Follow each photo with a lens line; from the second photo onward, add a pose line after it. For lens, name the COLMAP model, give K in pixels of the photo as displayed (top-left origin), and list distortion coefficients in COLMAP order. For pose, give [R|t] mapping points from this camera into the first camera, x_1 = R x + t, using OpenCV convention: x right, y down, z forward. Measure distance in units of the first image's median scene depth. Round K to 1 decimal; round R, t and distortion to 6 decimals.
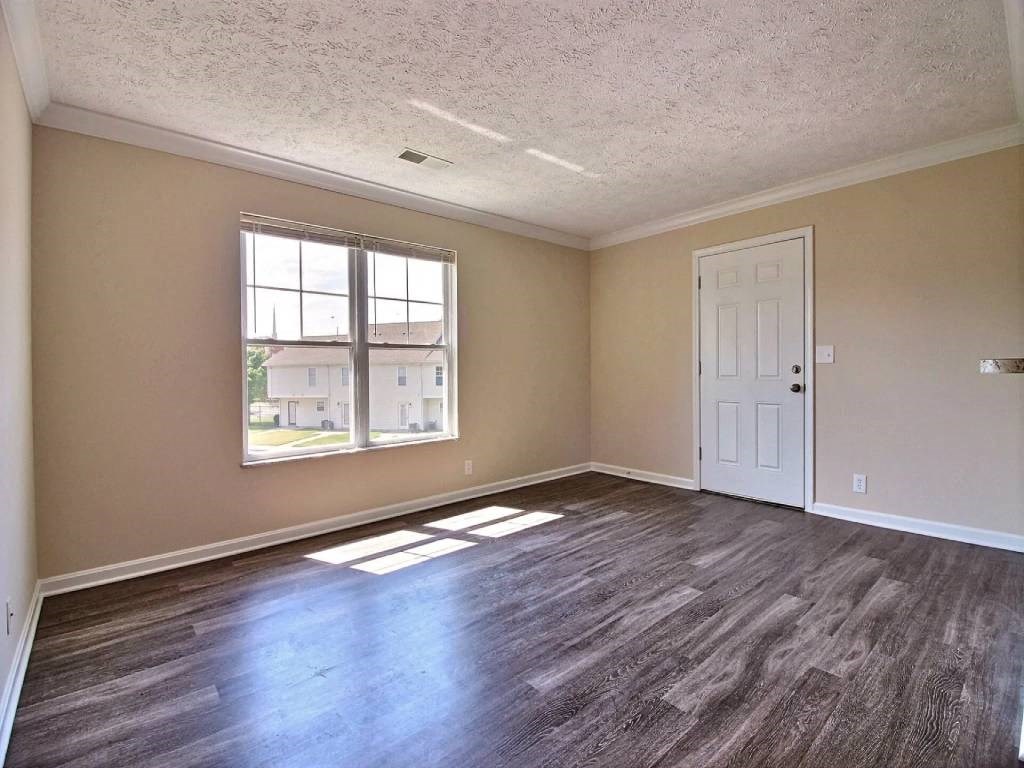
lens RADIAL K [[475.8, 0, 511.6], [0, 475.8, 377.1], [0, 0, 1]] dist [0.001626, -0.011055]
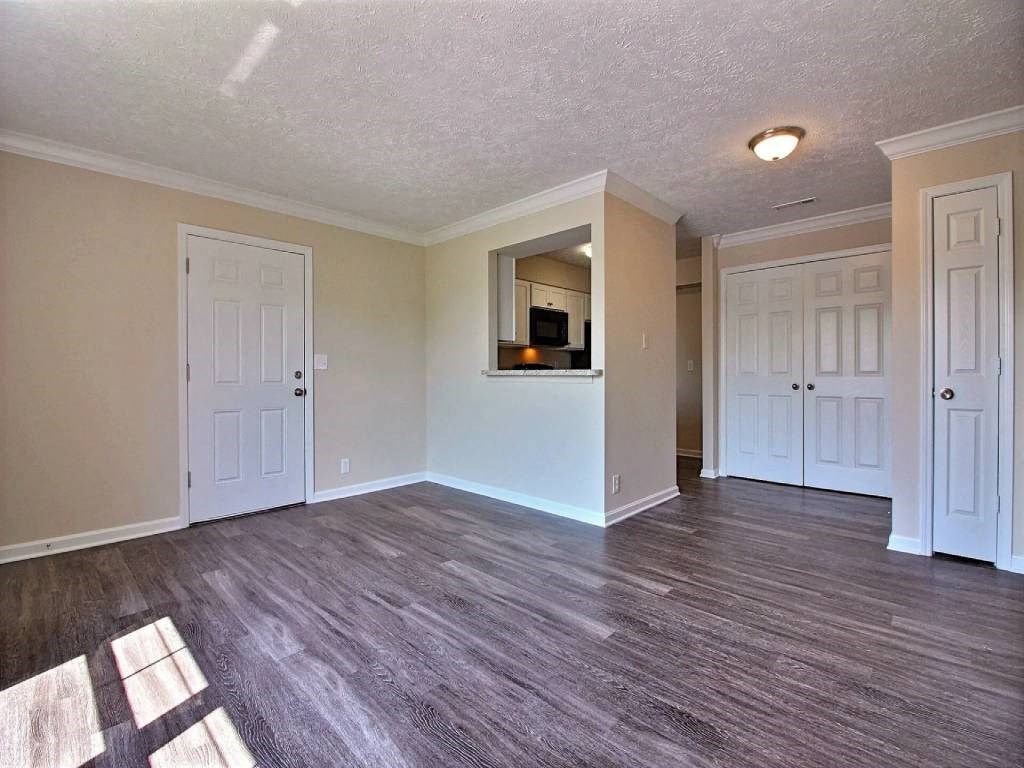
lens RADIAL K [[475.8, 0, 511.6], [0, 475.8, 377.1], [0, 0, 1]] dist [0.001626, -0.011055]
pose [[-0.094107, 0.003612, 0.995556, -0.762119], [0.017730, 0.999841, -0.001951, -0.000667], [-0.995404, 0.017468, -0.094156, 0.911007]]
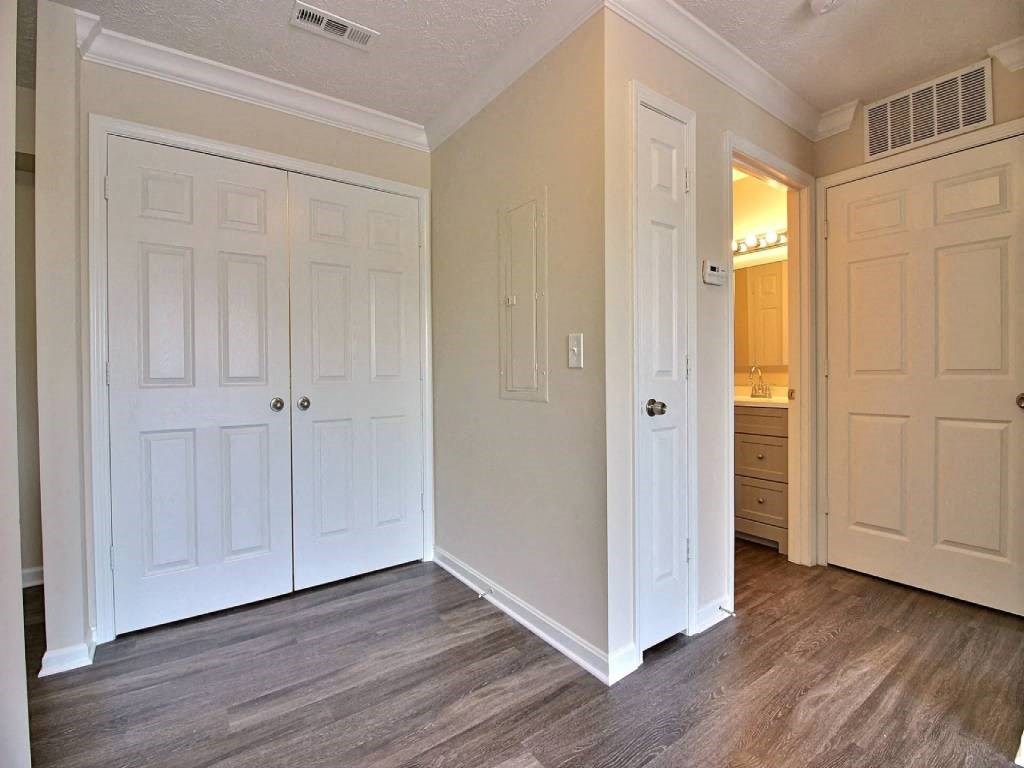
lens RADIAL K [[475.8, 0, 511.6], [0, 475.8, 377.1], [0, 0, 1]] dist [0.001626, -0.011055]
pose [[-0.995850, 0.019972, 0.088787, 0.407321], [0.021361, 0.999663, 0.014724, -0.008092], [-0.088463, 0.016559, -0.995942, 0.549029]]
